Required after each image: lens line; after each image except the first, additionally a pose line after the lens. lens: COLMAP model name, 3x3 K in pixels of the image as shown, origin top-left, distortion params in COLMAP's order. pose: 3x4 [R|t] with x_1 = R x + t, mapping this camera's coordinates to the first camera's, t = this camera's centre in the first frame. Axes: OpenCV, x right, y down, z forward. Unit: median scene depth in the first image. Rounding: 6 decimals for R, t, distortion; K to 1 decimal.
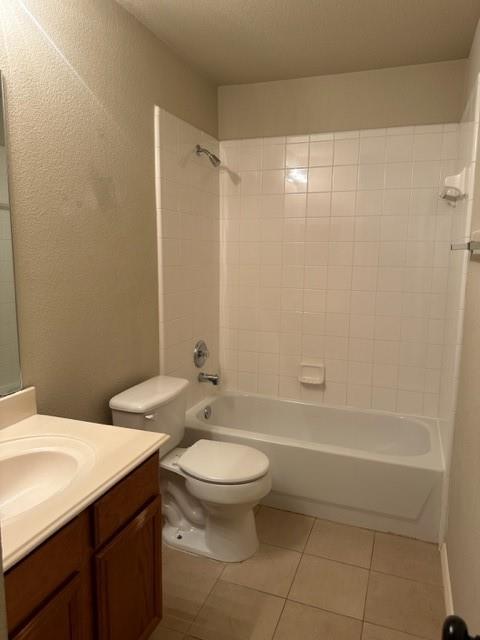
lens RADIAL K [[441.3, 0, 239.7], [0, 441.3, 314.0], [0, 0, 1]] dist [0.087375, -0.141937]
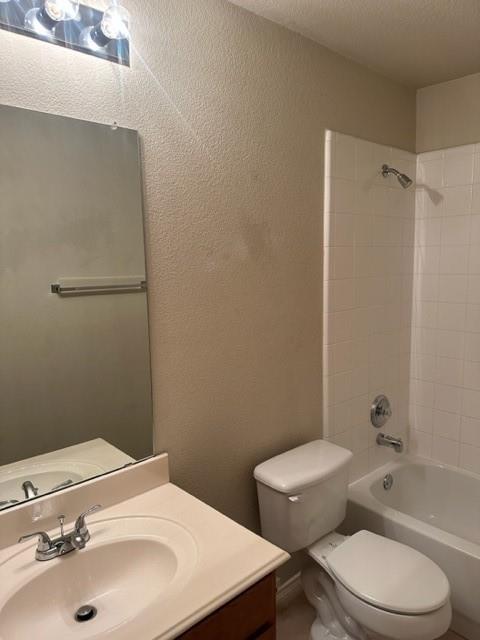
lens RADIAL K [[448.9, 0, 240.0], [0, 448.9, 320.0], [0, 0, 1]] dist [0.129906, -0.207858]
pose [[0.891862, 0.031647, -0.451200, 0.072823], [-0.038459, 0.999243, -0.005935, -0.083494], [0.450670, 0.022646, 0.892403, 0.135217]]
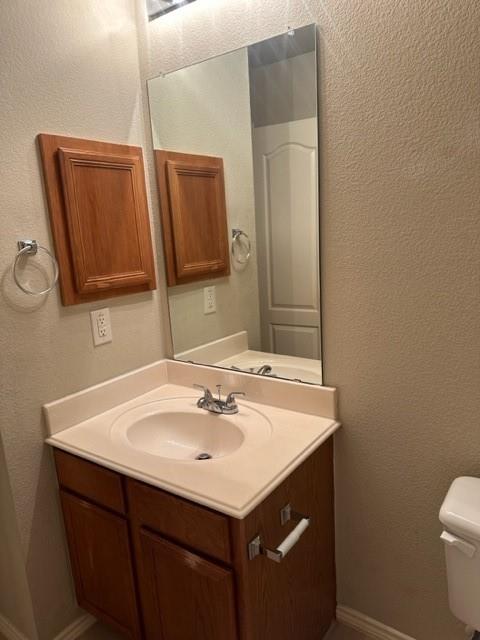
lens RADIAL K [[448.9, 0, 240.0], [0, 448.9, 320.0], [0, 0, 1]] dist [0.129906, -0.207858]
pose [[-0.254856, 0.203394, -0.945346, 0.273994], [-0.086260, 0.968949, 0.231727, -0.108977], [0.963124, 0.140603, -0.229398, 0.691192]]
